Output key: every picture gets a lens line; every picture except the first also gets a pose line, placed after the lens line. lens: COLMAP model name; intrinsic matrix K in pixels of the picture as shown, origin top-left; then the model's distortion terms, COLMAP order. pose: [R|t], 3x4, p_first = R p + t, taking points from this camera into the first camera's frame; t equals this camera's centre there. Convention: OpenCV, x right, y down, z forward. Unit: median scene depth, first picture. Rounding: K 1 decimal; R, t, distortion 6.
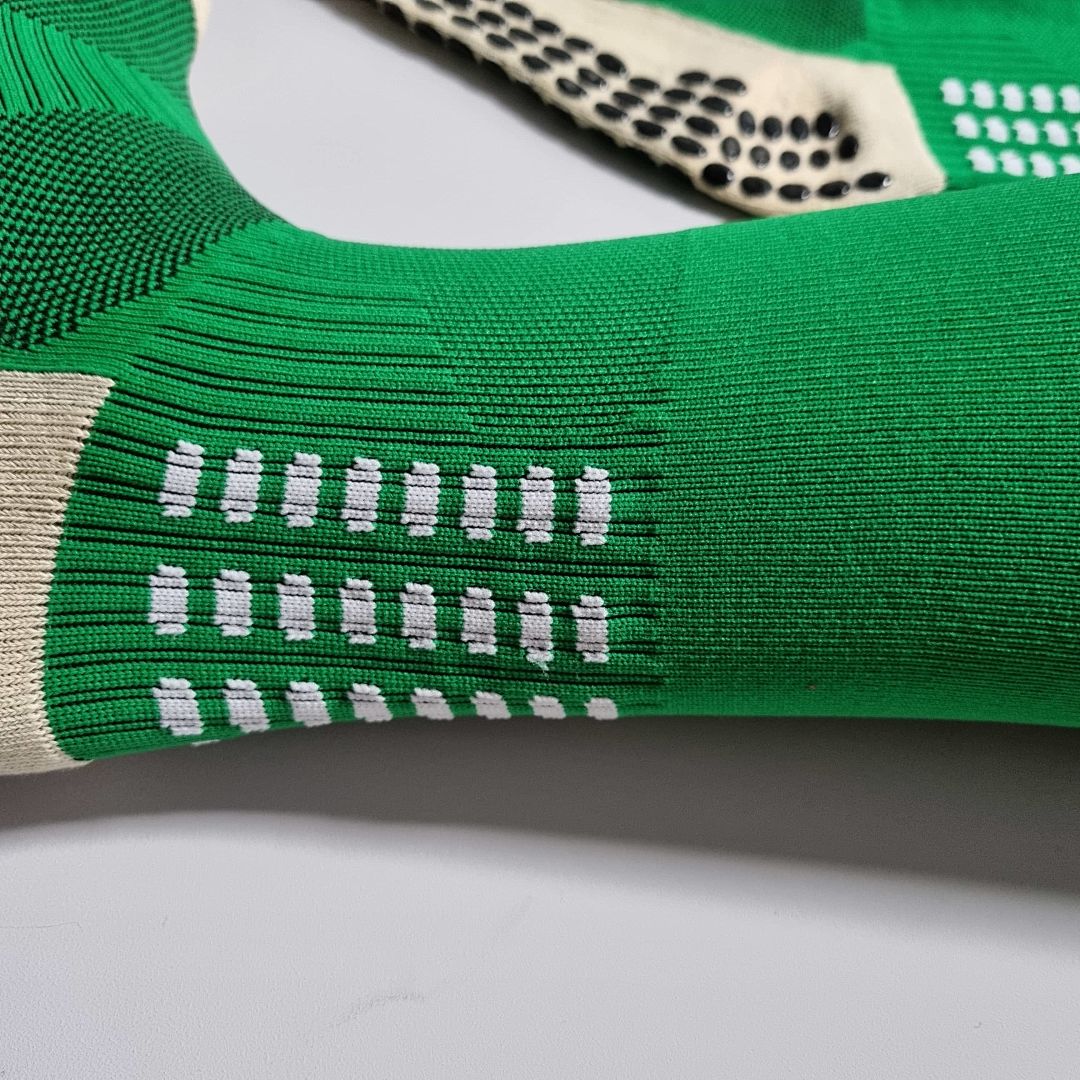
lens RADIAL K [[1103.6, 0, 529.9], [0, 1103.6, 540.2], [0, 0, 1]] dist [0.011844, 0.000000]
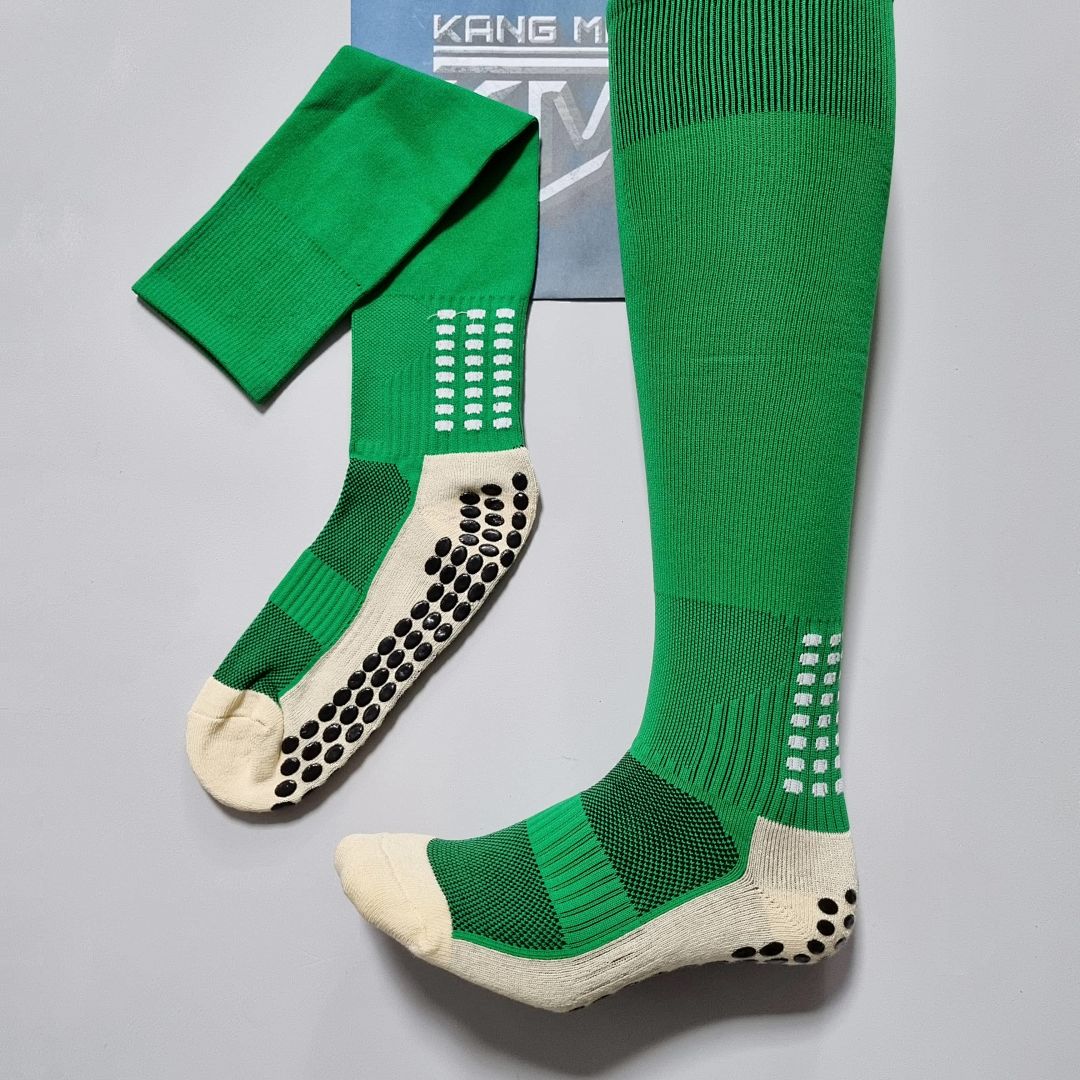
lens RADIAL K [[1103.6, 0, 544.5], [0, 1103.6, 534.6], [0, 0, 1]] dist [0.011844, 0.000000]
pose [[0.003886, -0.997038, 0.076807, 0.101057], [0.869744, 0.041274, 0.491773, -1.938499], [-0.493487, 0.064892, 0.867329, -1.123895]]
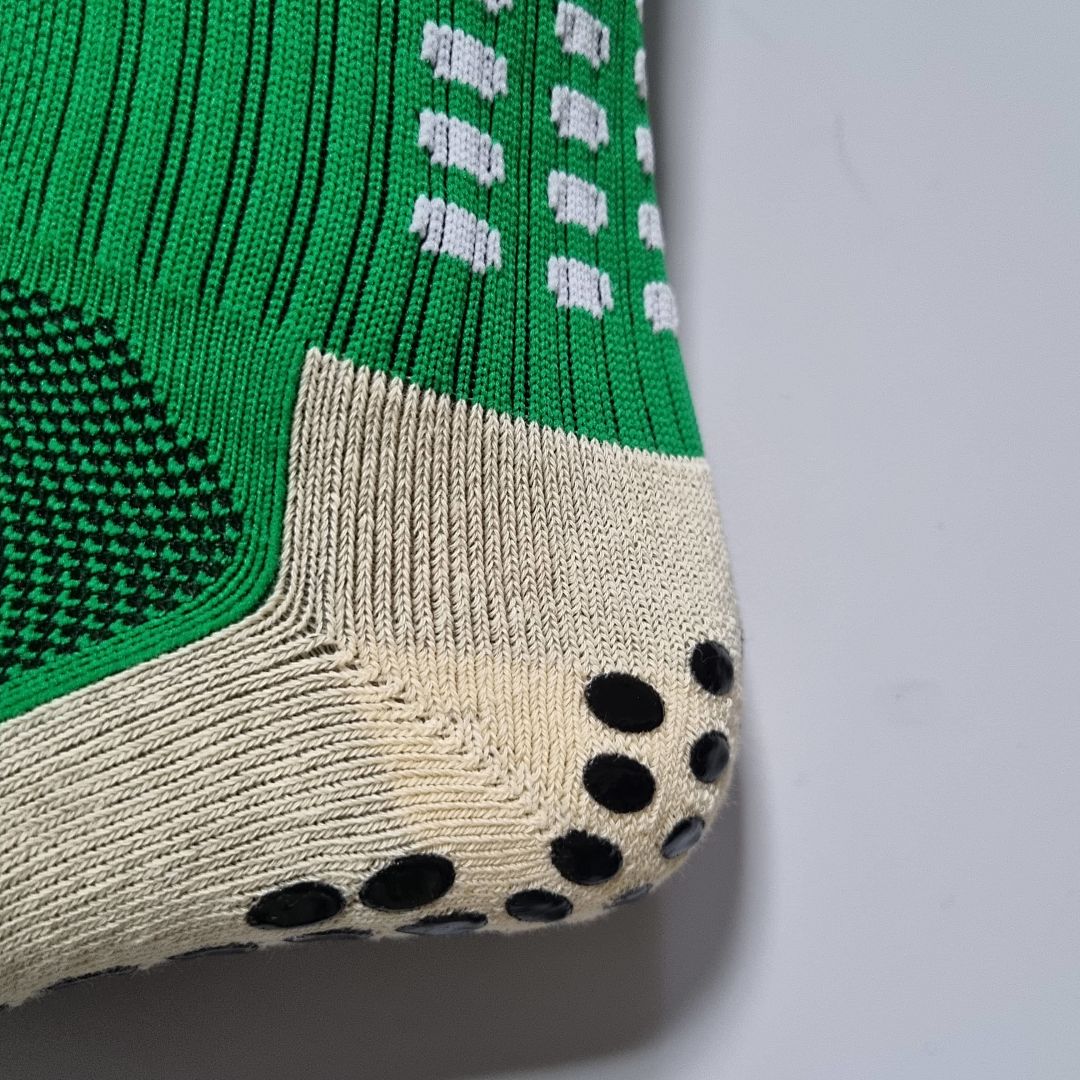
lens RADIAL K [[1103.6, 0, 536.3], [0, 1103.6, 539.6], [0, 0, 1]] dist [0.011844, 0.000000]
pose [[-0.063382, -0.997868, 0.015535, -0.501031], [0.832503, -0.044281, 0.552248, -0.392406], [-0.550383, 0.047936, 0.833535, 0.384582]]
